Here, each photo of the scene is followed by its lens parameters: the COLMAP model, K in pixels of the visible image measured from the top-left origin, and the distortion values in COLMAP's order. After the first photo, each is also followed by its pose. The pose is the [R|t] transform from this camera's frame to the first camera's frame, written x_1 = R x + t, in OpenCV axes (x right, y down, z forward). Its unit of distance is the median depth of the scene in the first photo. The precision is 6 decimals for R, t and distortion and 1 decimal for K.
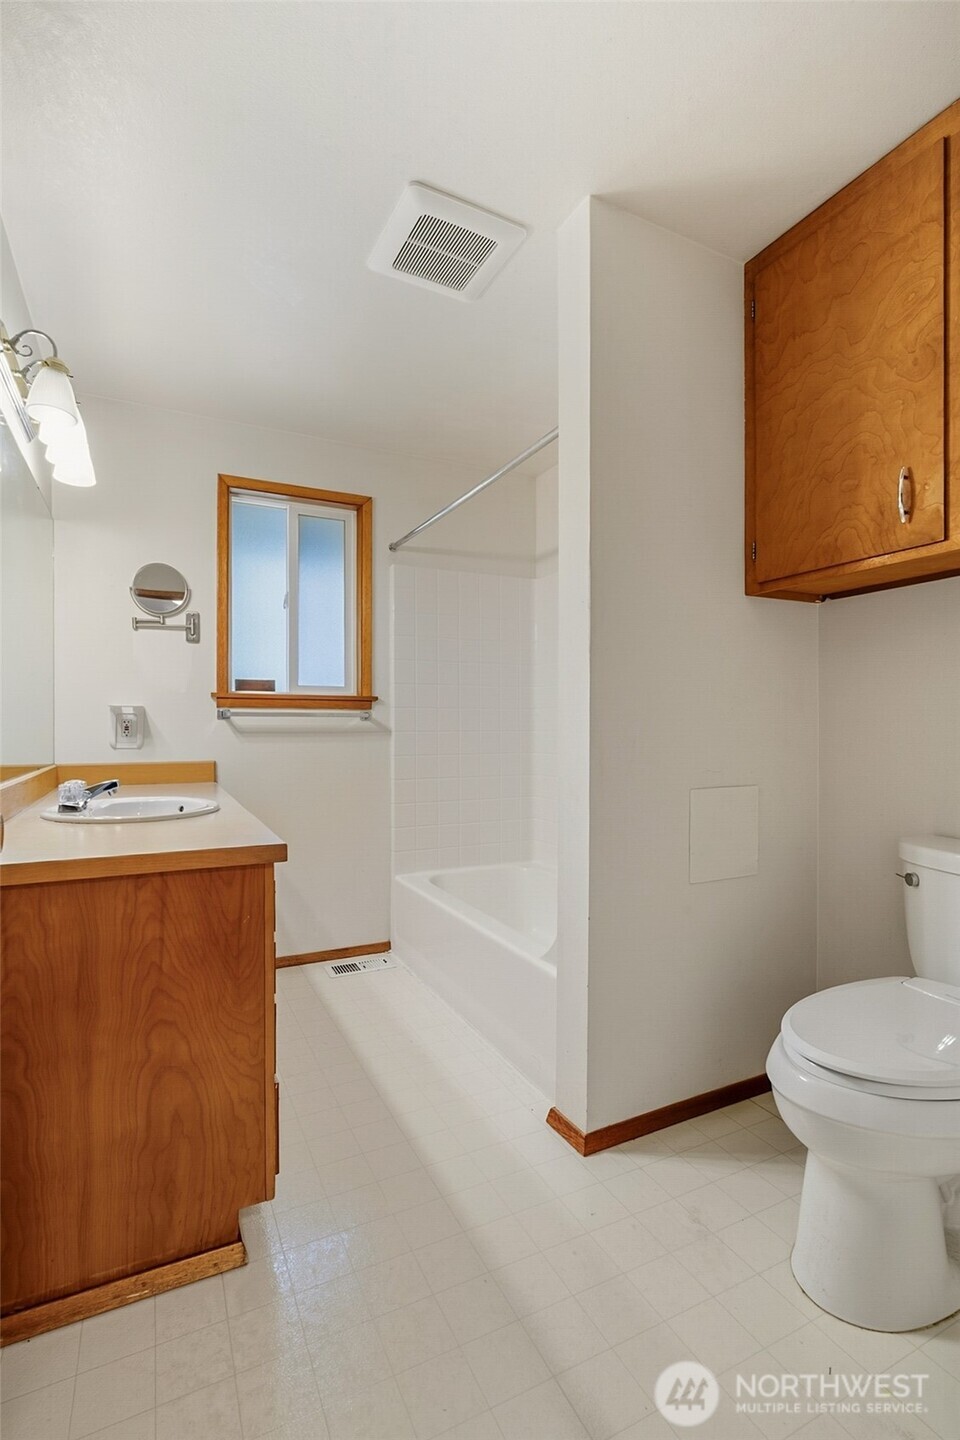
lens RADIAL K [[653.5, 0, 484.3], [0, 653.5, 724.2], [0, 0, 1]] dist [-0.007121, 0.003275]
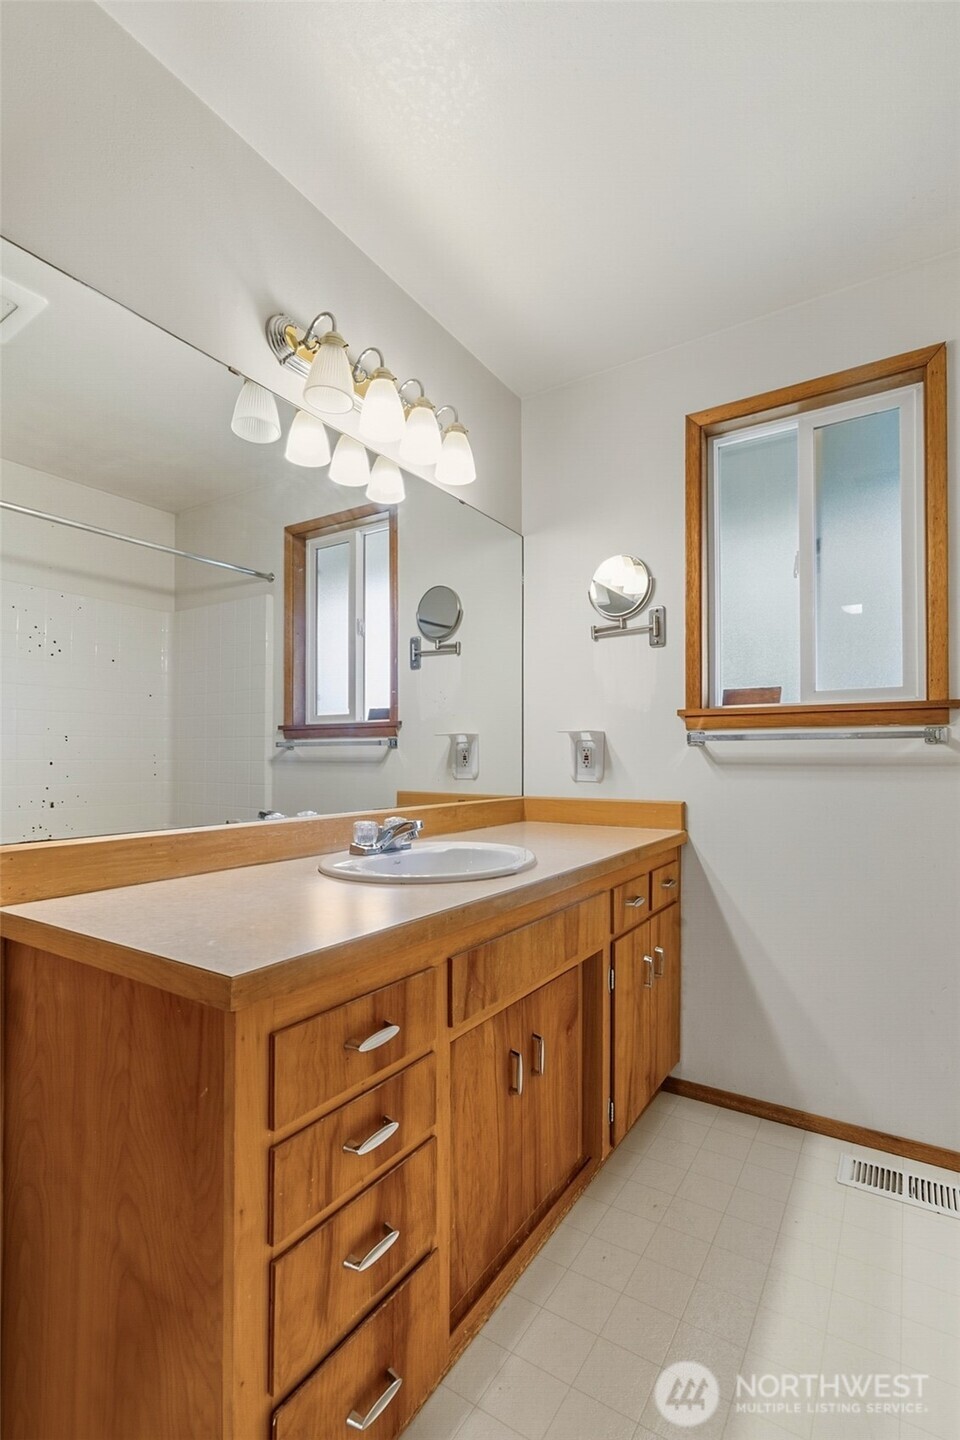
lens RADIAL K [[653.5, 0, 500.4], [0, 653.5, 749.6], [0, 0, 1]] dist [-0.007121, 0.003275]
pose [[0.515567, -0.014149, -0.856732, 0.116249], [0.002536, 0.999884, -0.014987, 0.007769], [0.856845, 0.005554, 0.515544, 0.442295]]
